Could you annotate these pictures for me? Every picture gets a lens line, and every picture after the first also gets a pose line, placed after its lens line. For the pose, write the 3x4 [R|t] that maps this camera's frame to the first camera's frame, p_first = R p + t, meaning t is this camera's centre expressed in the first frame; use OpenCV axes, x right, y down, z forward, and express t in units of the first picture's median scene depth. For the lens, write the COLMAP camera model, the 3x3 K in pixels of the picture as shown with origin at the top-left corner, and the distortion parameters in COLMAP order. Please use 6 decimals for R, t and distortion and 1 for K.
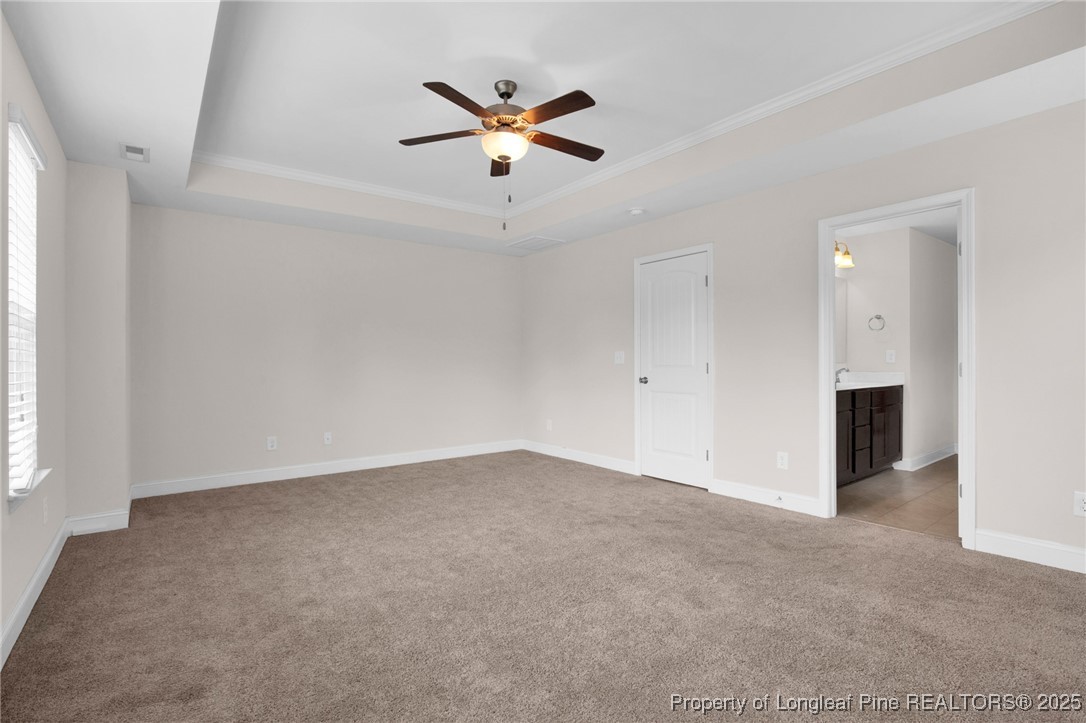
lens RADIAL K [[527.5, 0, 548.7], [0, 527.5, 362.0], [0, 0, 1]] dist [-0.032631, 0.000455]
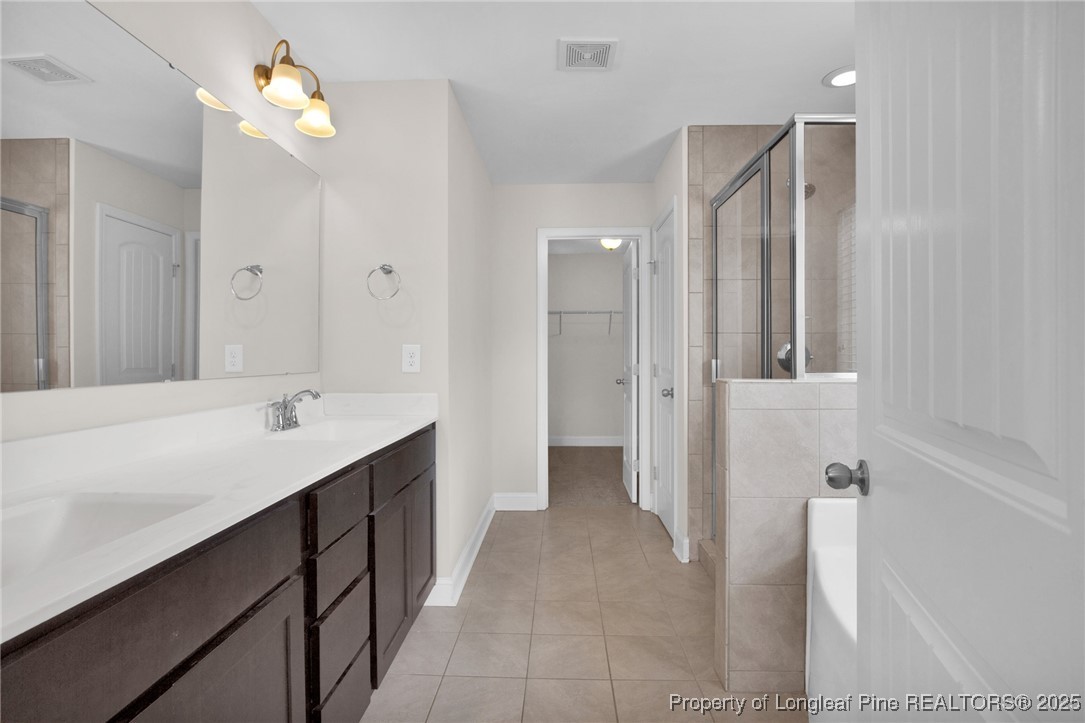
lens RADIAL K [[527.0, 0, 548.2], [0, 527.0, 362.0], [0, 0, 1]] dist [-0.032631, 0.000455]
pose [[0.641924, -0.004003, 0.766758, 0.384803], [-0.002699, 0.999968, 0.007480, -0.011358], [-0.766764, -0.006871, 0.641892, 0.617050]]
